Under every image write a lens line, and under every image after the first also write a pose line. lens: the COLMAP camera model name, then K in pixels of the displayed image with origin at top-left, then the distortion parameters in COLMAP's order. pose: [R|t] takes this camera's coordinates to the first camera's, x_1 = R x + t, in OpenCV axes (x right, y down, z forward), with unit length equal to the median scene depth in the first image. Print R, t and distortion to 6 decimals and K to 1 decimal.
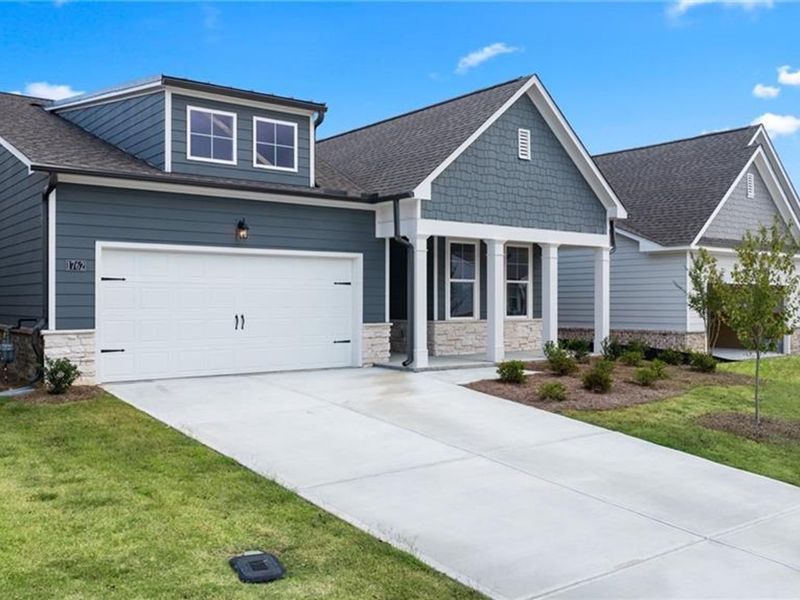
lens RADIAL K [[748.7, 0, 400.0], [0, 748.7, 300.0], [0, 0, 1]] dist [-0.007249, -0.011787]
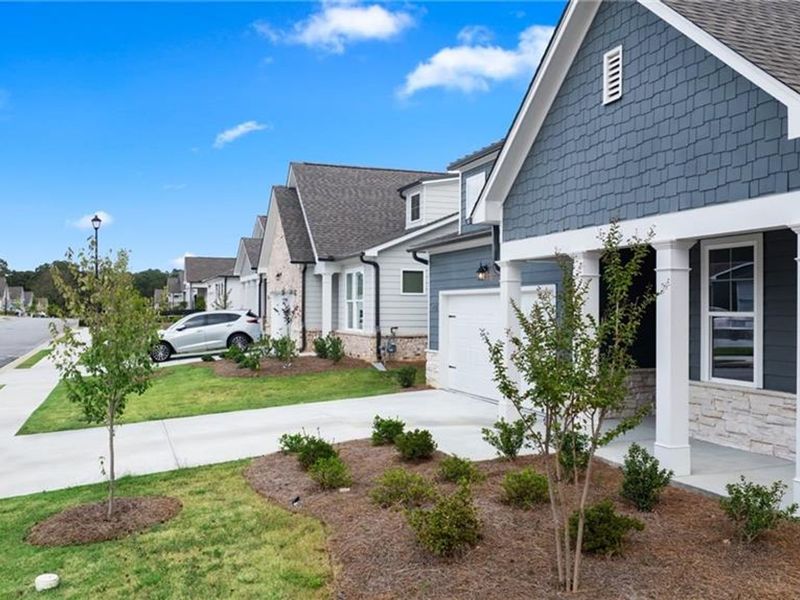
lens RADIAL K [[748.7, 0, 400.0], [0, 748.7, 300.0], [0, 0, 1]] dist [-0.007249, -0.011787]
pose [[-0.296555, -0.015462, -0.954891, 0.705159], [-0.004476, 0.999880, -0.014800, -0.027805], [0.955005, -0.000115, -0.296589, 0.953052]]
